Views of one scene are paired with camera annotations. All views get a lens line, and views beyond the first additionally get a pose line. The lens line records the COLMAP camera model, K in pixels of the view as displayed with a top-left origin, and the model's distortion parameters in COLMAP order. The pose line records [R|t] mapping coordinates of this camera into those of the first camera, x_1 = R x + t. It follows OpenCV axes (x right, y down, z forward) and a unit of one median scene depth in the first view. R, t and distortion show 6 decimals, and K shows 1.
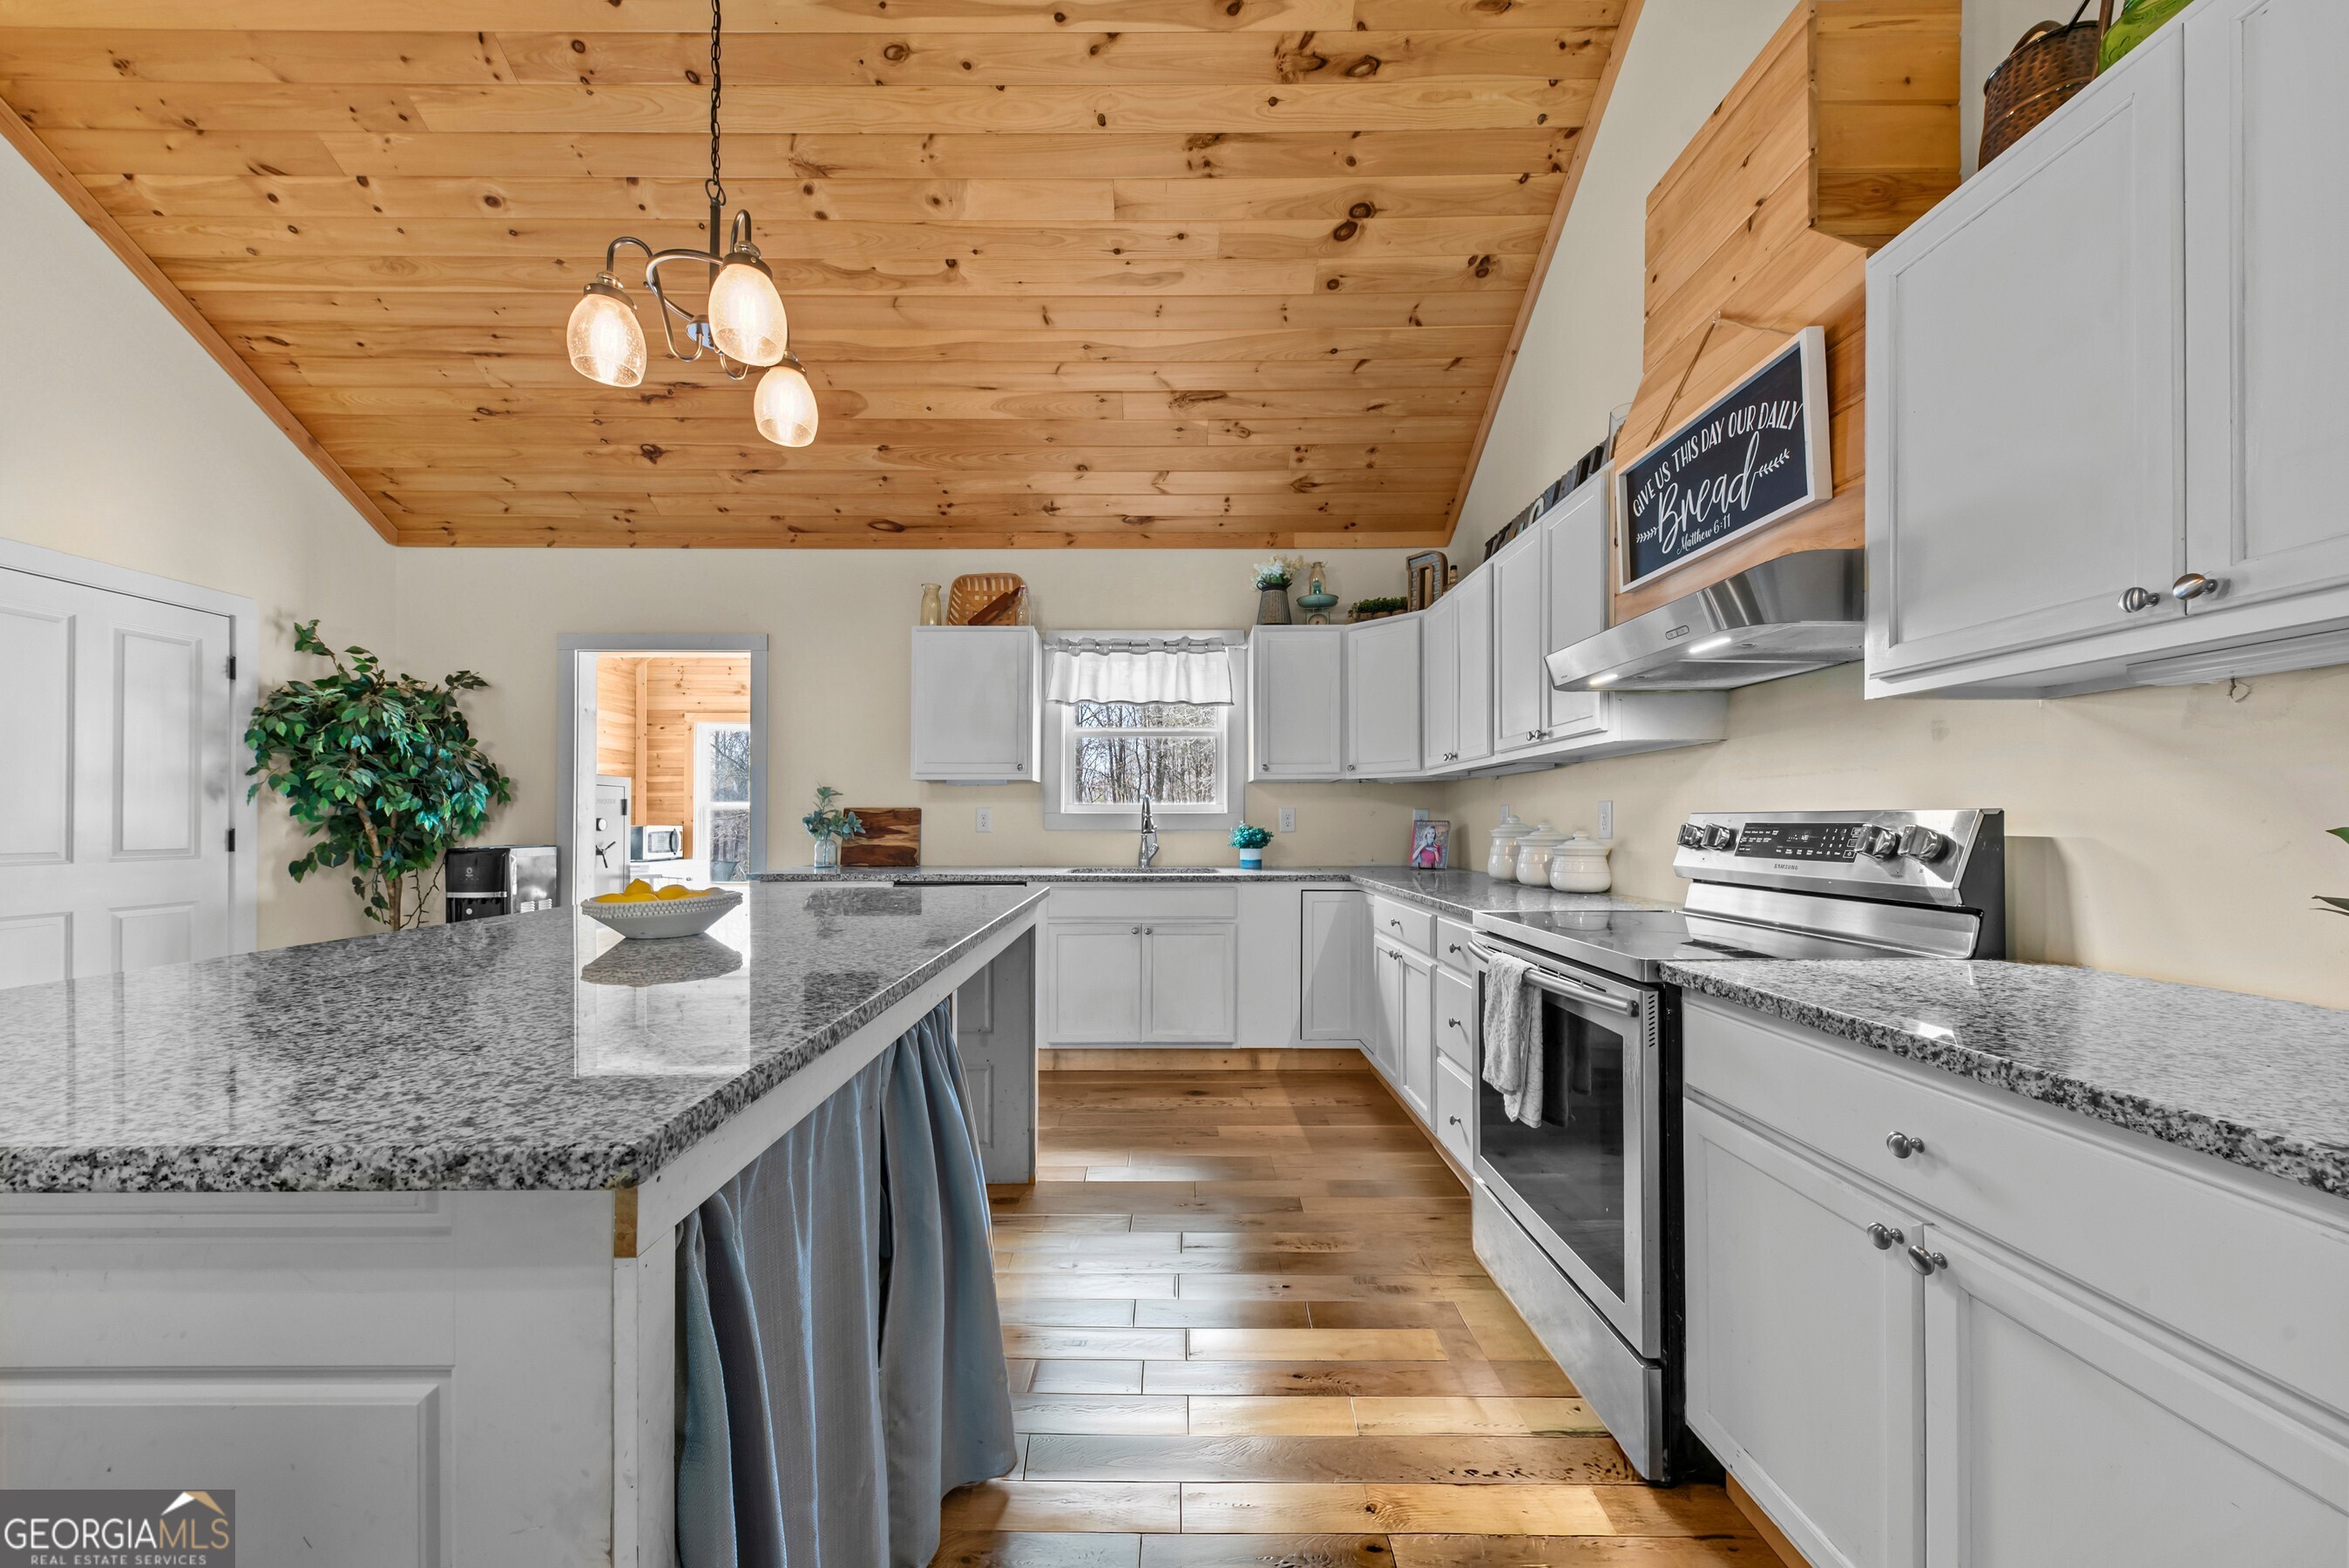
lens RADIAL K [[815.7, 0, 1153.4], [0, 815.7, 816.5], [0, 0, 1]] dist [0.000377, -0.000152]
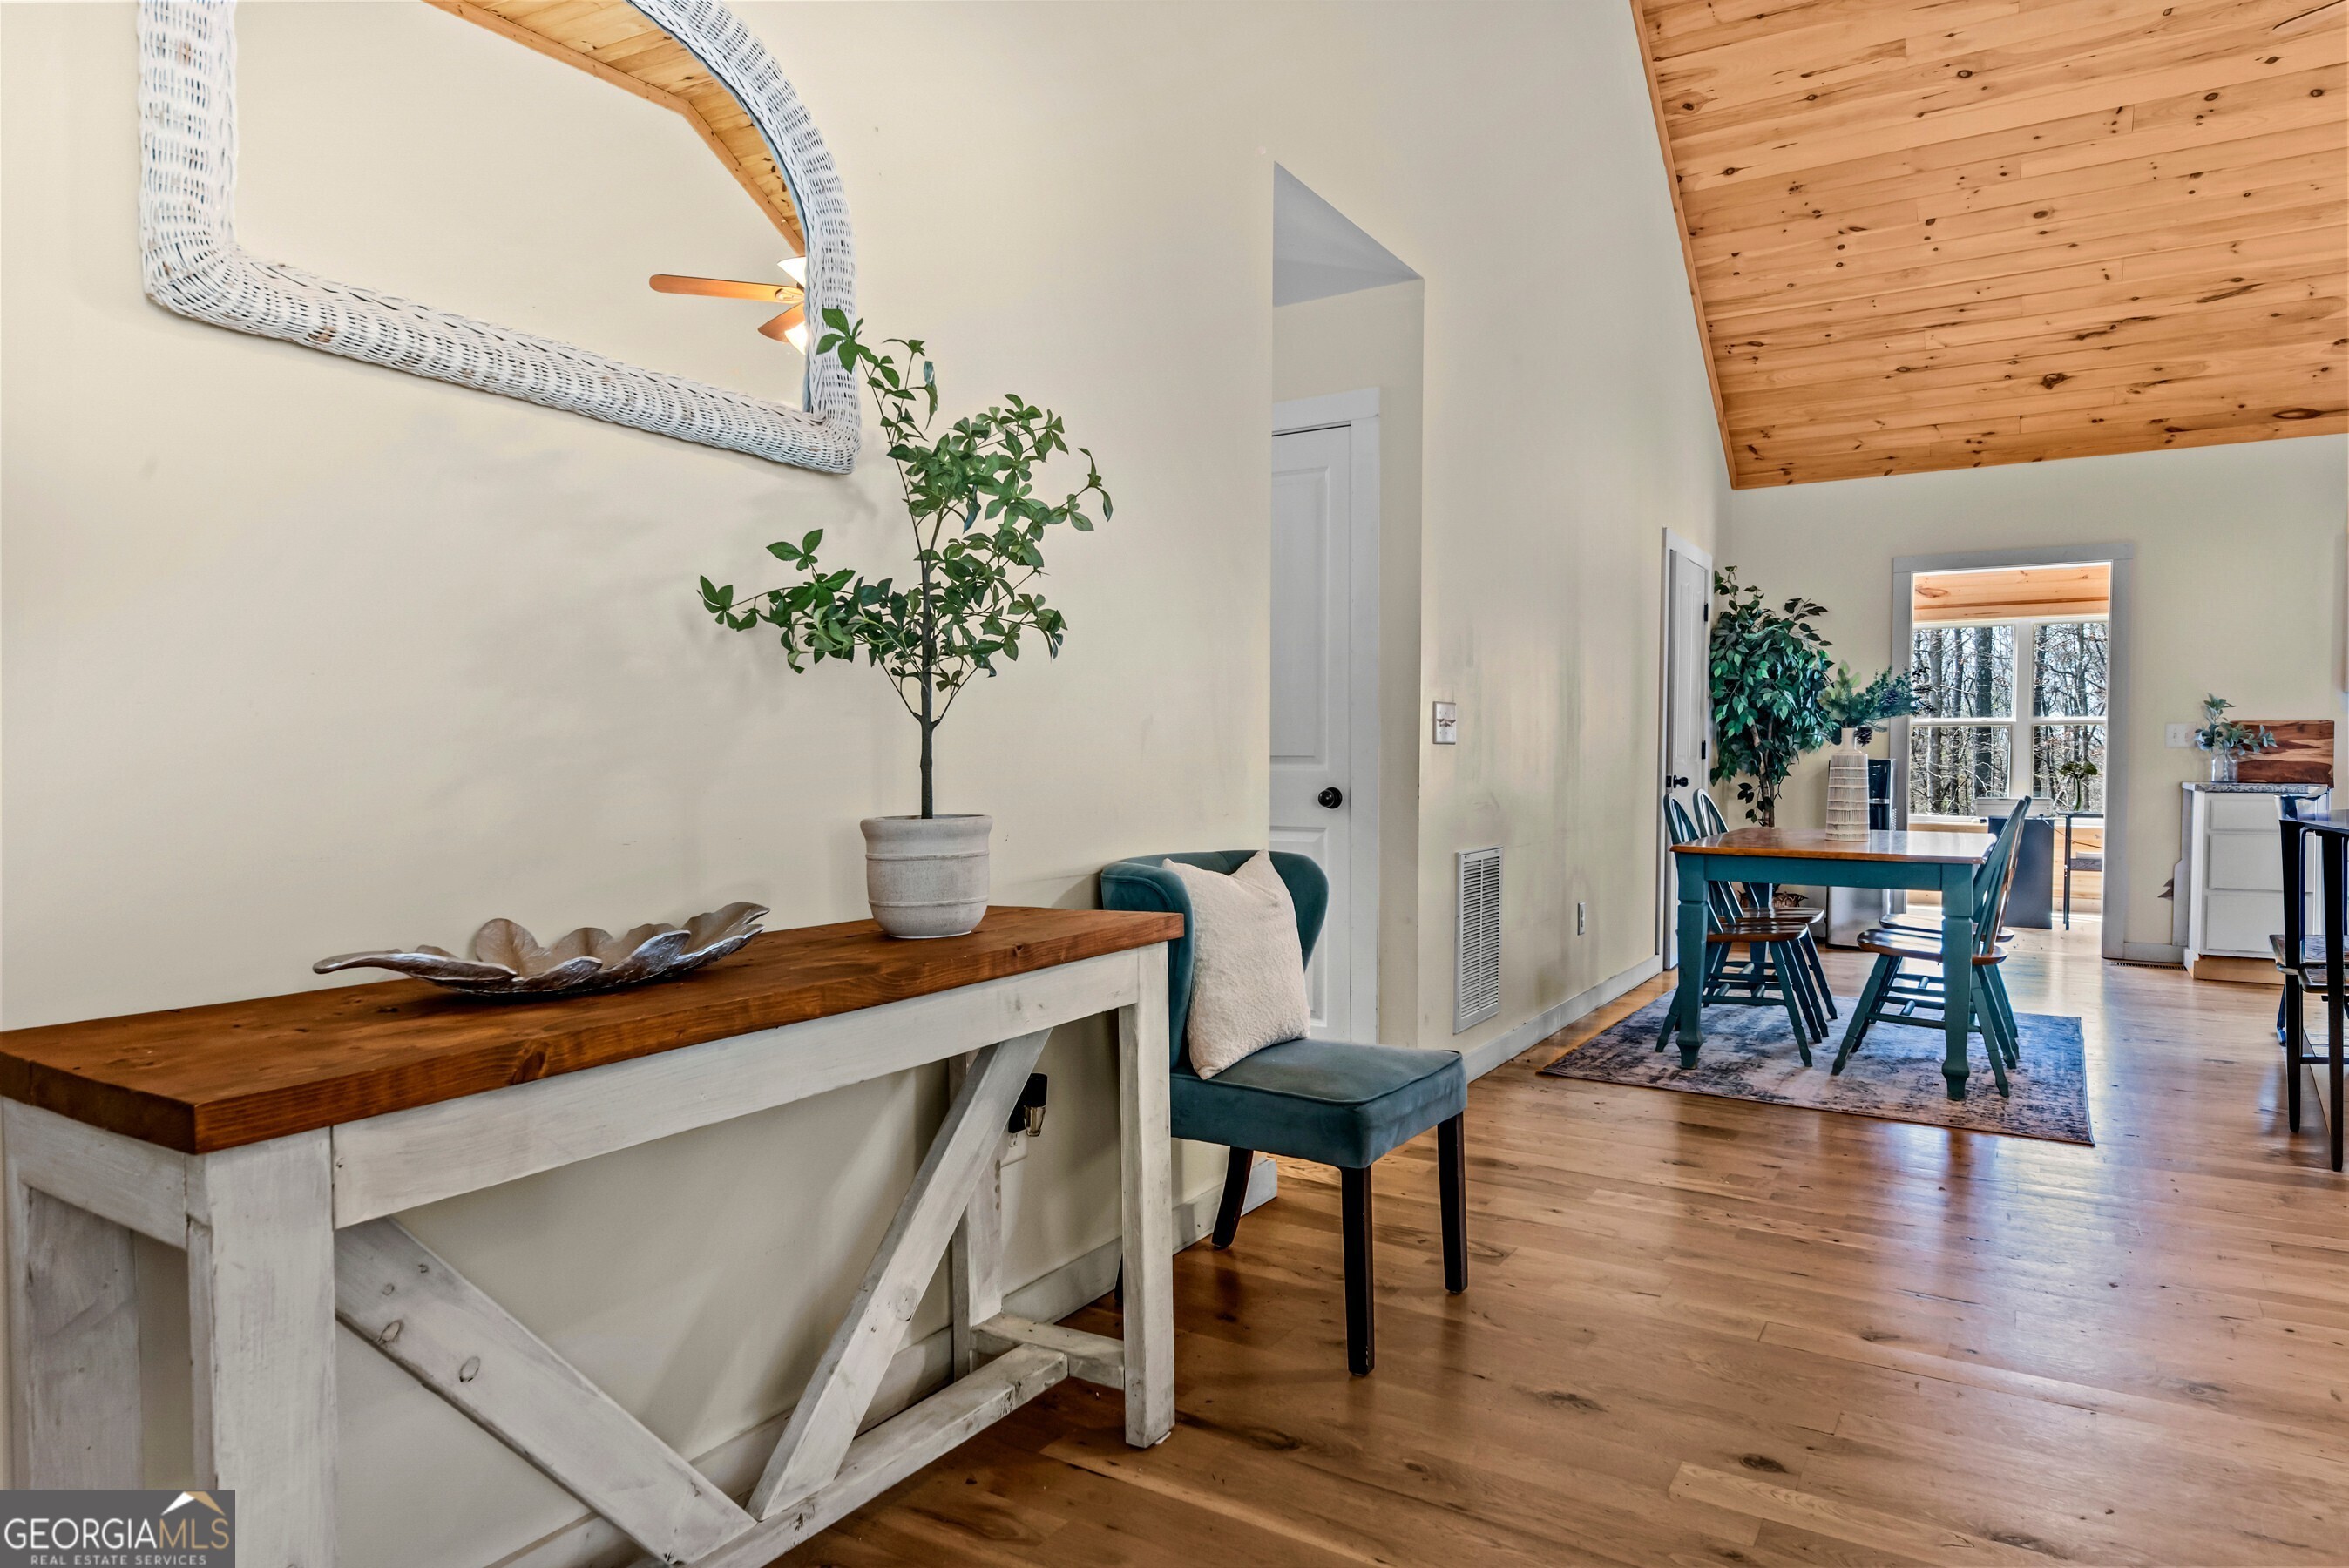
lens RADIAL K [[1380.6, 0, 1171.9], [0, 1380.6, 782.8], [0, 0, 1]] dist [0.003385, -0.000720]
pose [[0.845358, 0.014826, -0.533994, -0.568588], [-0.003090, 0.999734, 0.022866, 0.029000], [0.534191, -0.017680, 0.845179, -1.021291]]
